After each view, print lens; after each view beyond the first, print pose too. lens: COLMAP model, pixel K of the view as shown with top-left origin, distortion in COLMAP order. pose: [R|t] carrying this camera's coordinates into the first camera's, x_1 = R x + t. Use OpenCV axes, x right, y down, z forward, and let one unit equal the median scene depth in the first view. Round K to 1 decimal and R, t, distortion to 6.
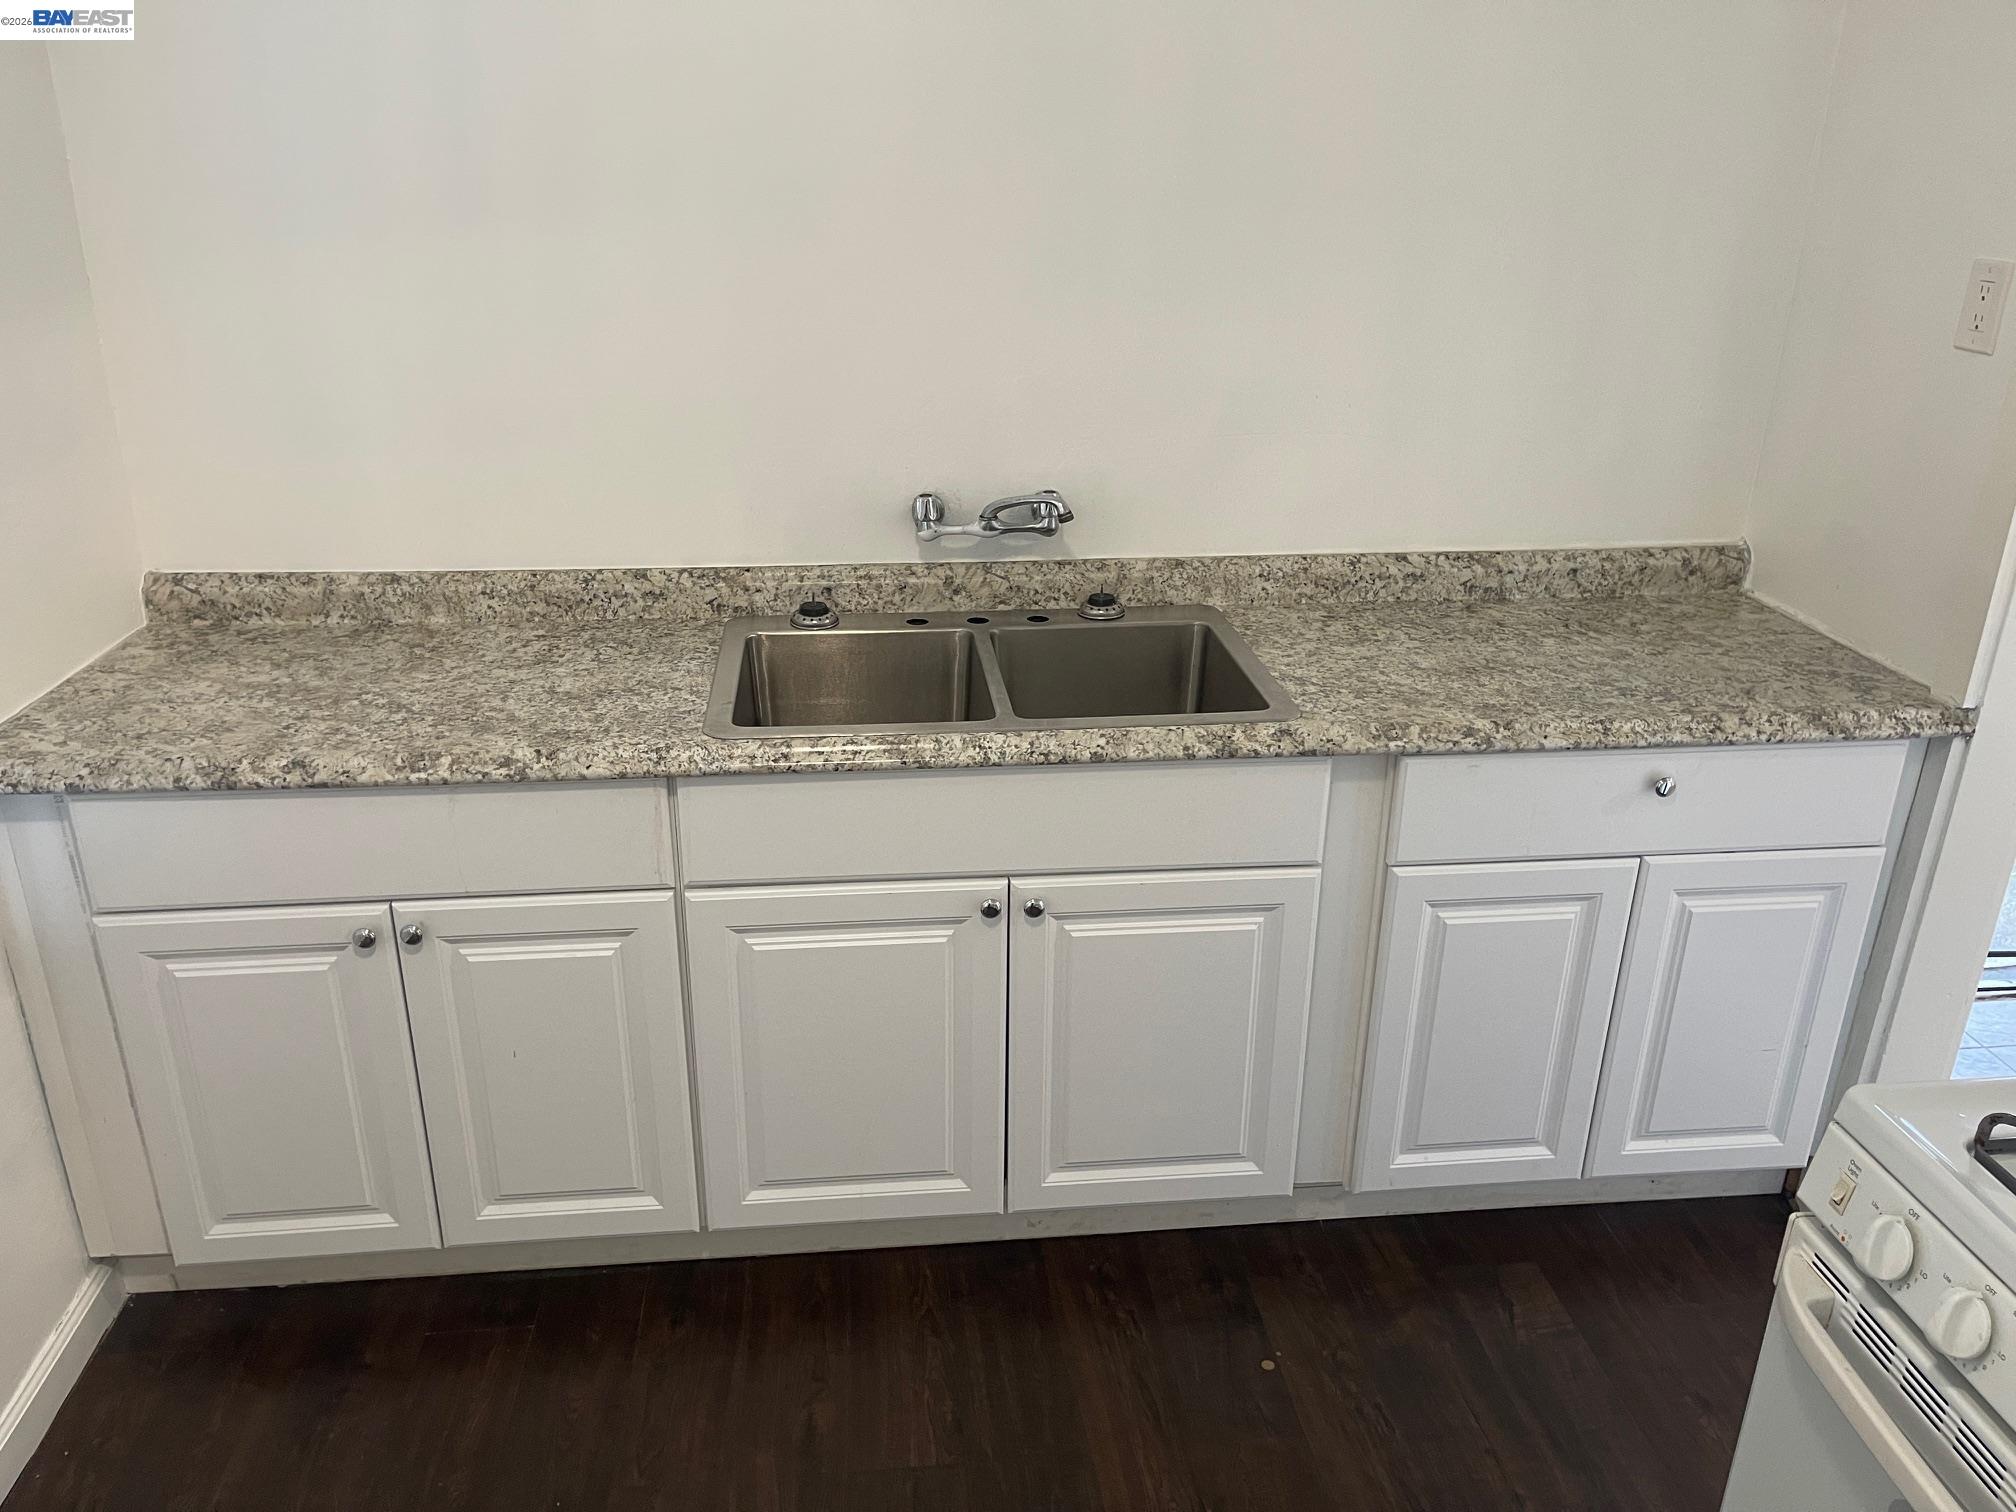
lens RADIAL K [[1518.3, 0, 1008.0], [0, 1518.3, 756.0], [0, 0, 1]] dist [0.058988, -0.060619]
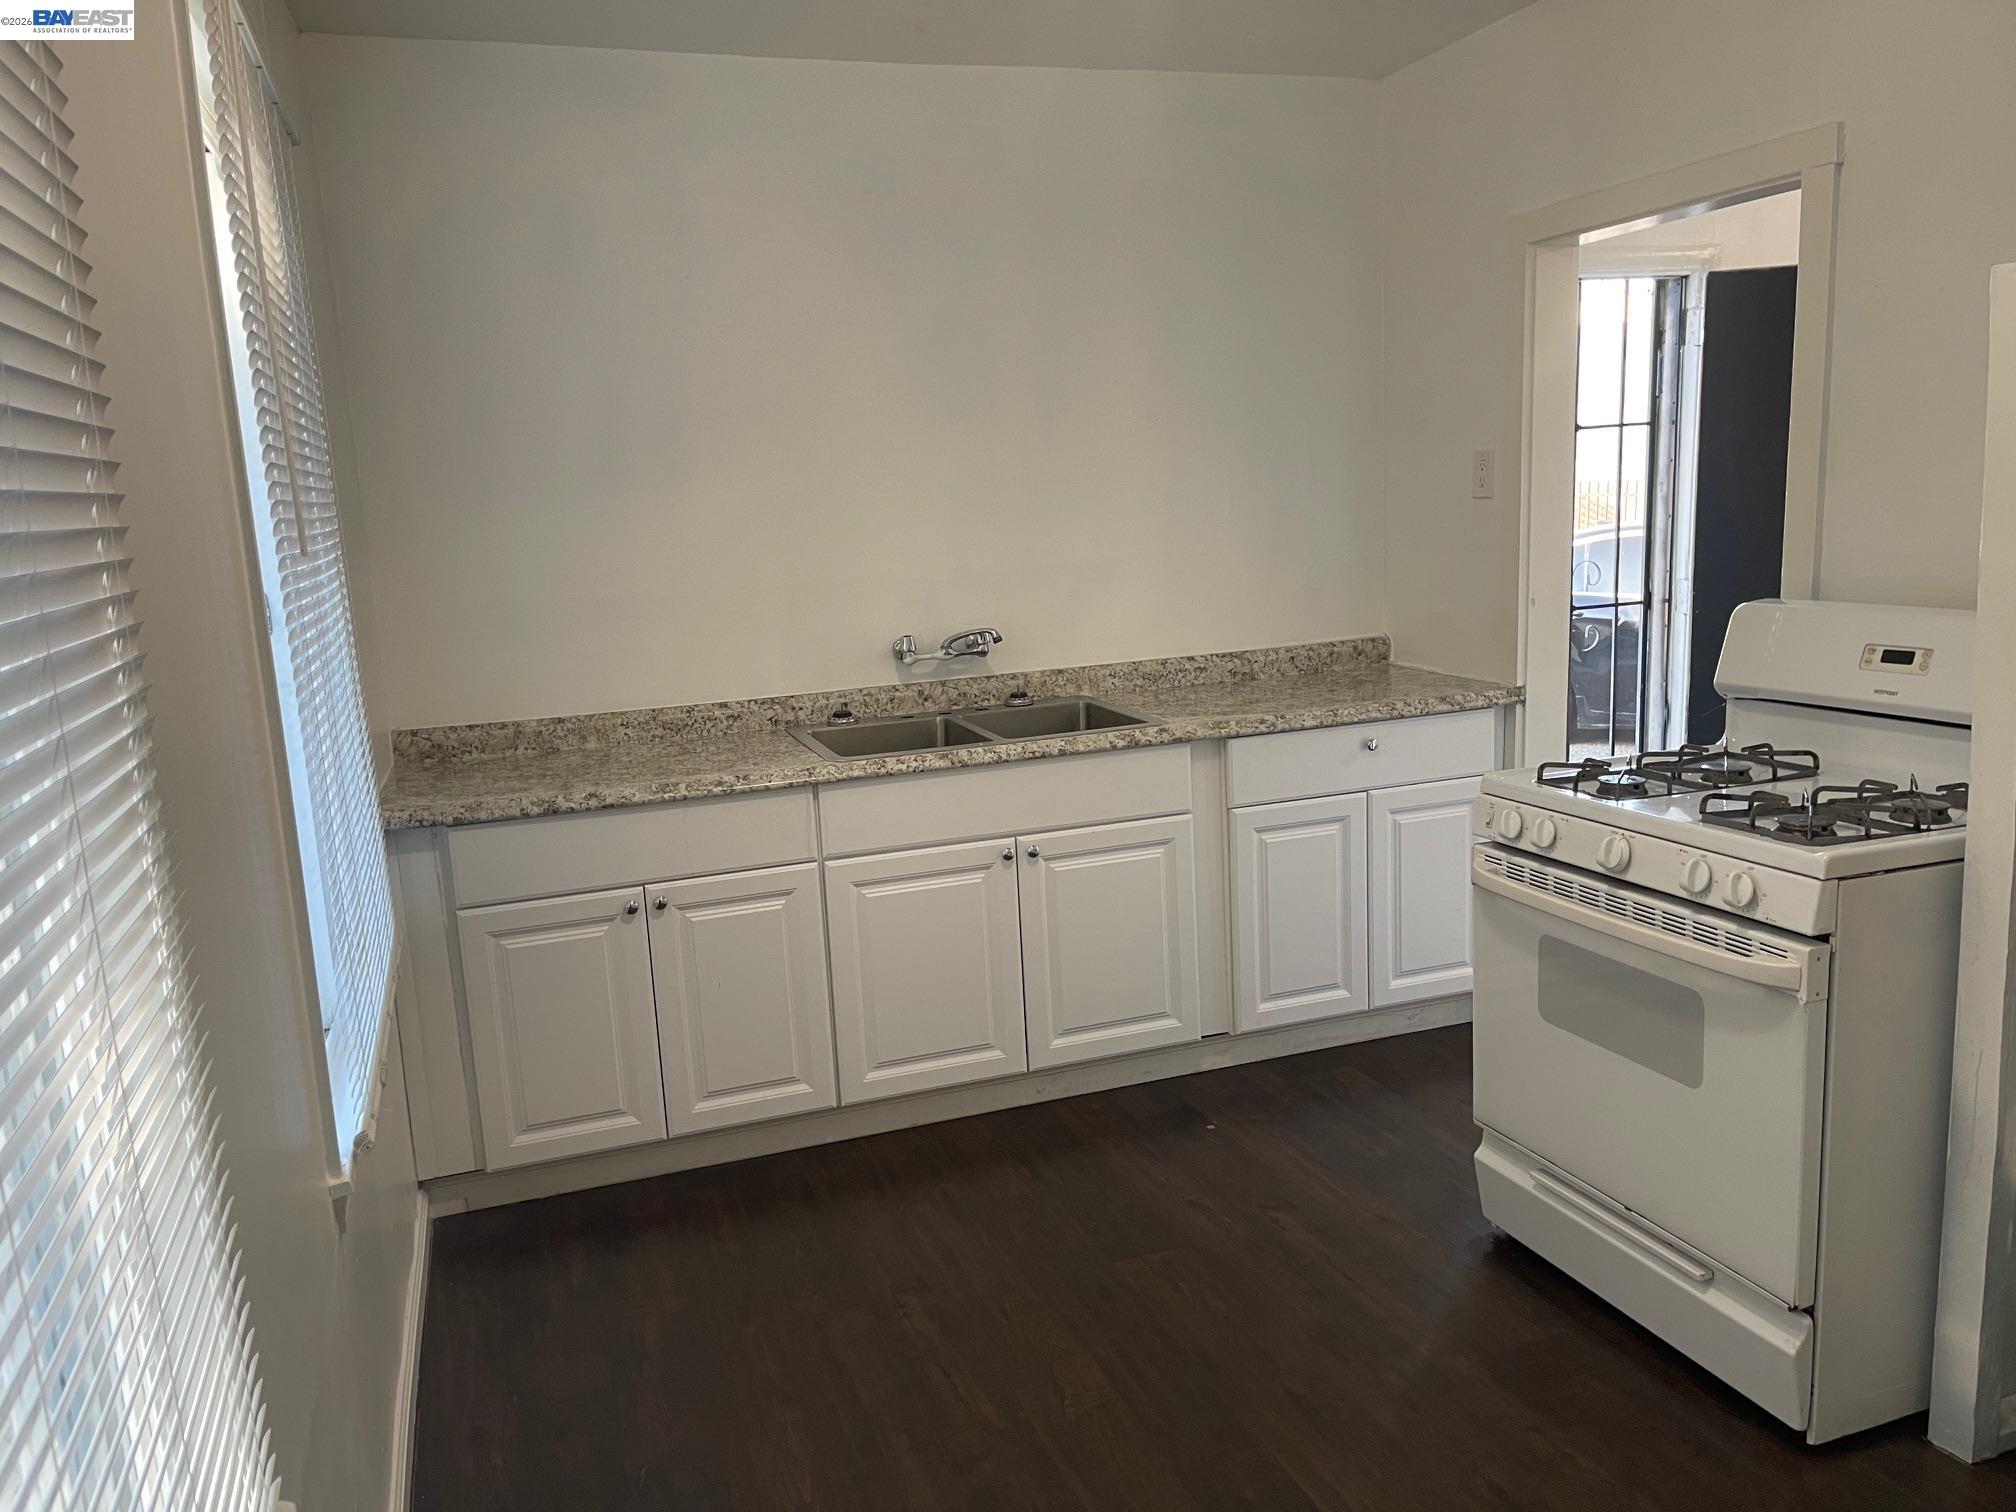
lens RADIAL K [[1529.3, 0, 1008.0], [0, 1529.3, 756.0], [0, 0, 1]] dist [0.114575, -0.190021]
pose [[0.971774, -0.099365, 0.213967, -0.316076], [0.141803, 0.970865, -0.193165, 0.282233], [-0.188539, 0.218054, 0.957552, -0.537824]]
